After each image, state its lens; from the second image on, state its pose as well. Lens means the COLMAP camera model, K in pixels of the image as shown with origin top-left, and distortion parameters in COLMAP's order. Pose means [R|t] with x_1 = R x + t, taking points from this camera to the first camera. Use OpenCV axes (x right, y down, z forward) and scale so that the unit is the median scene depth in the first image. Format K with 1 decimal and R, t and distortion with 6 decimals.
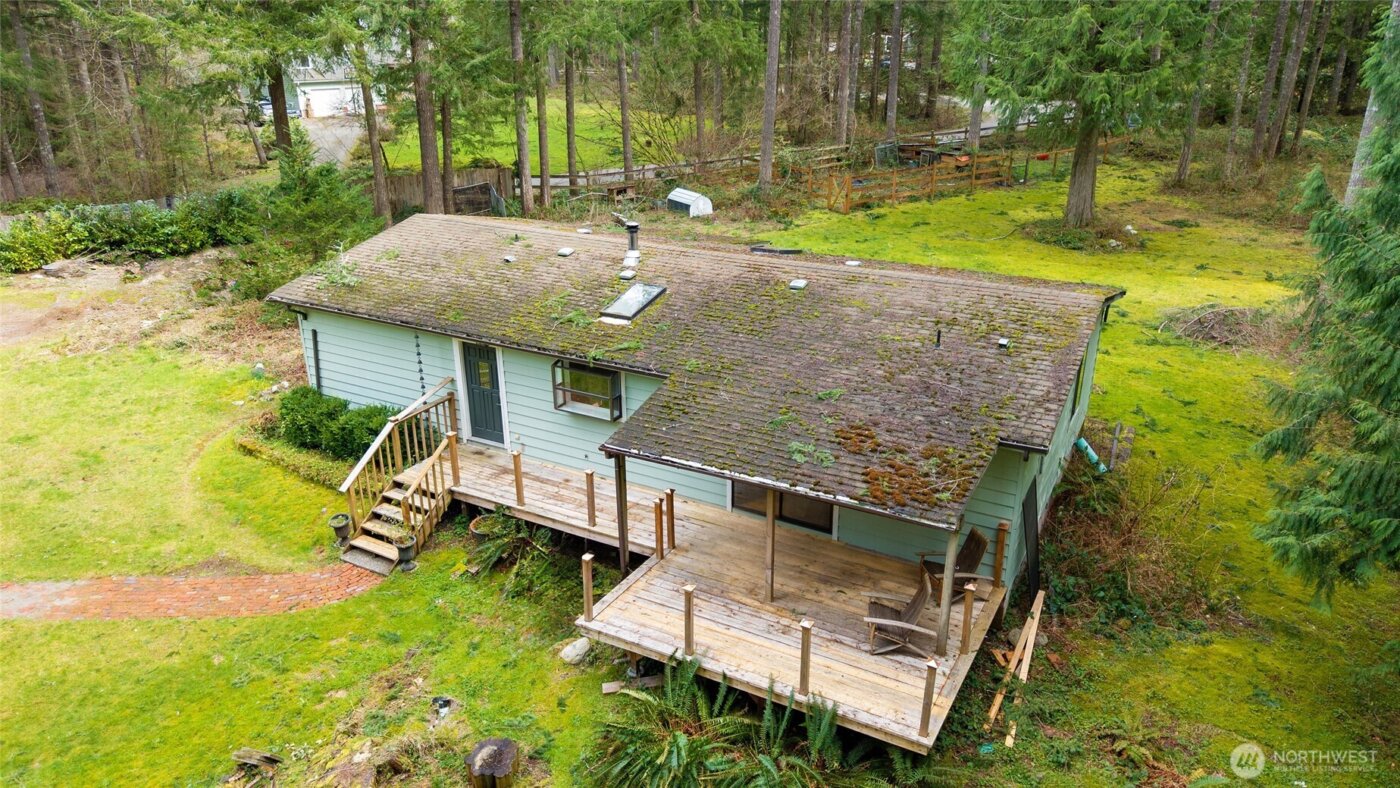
lens RADIAL K [[975.5, 0, 700.0], [0, 975.5, 394.0], [0, 0, 1]] dist [-0.002978, 0.002058]
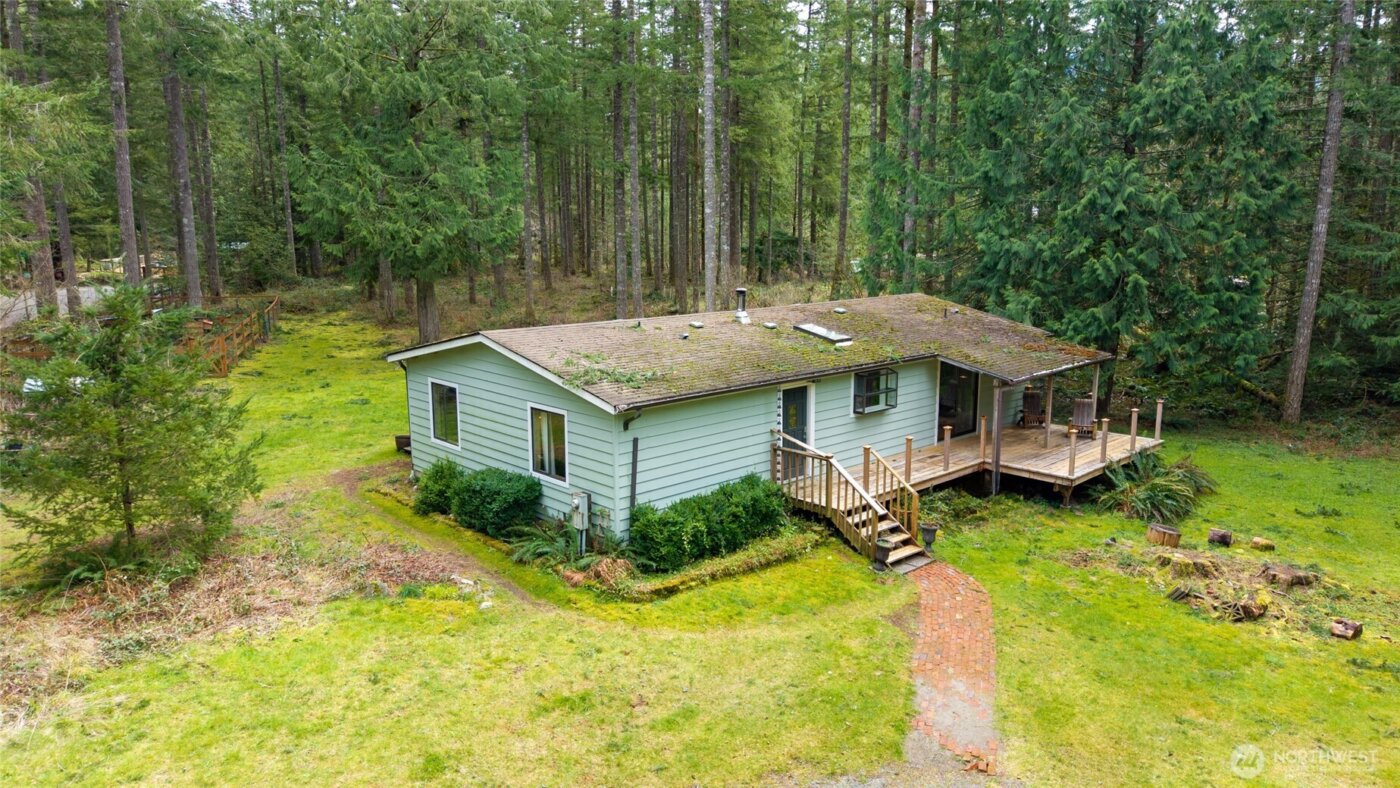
lens RADIAL K [[975.5, 0, 700.0], [0, 975.5, 394.0], [0, 0, 1]] dist [-0.002978, 0.002058]
pose [[0.281376, -0.159510, 0.946247, -1.267627], [0.354884, 0.933473, 0.051828, -0.135105], [-0.891563, 0.321225, 0.319264, 0.709480]]
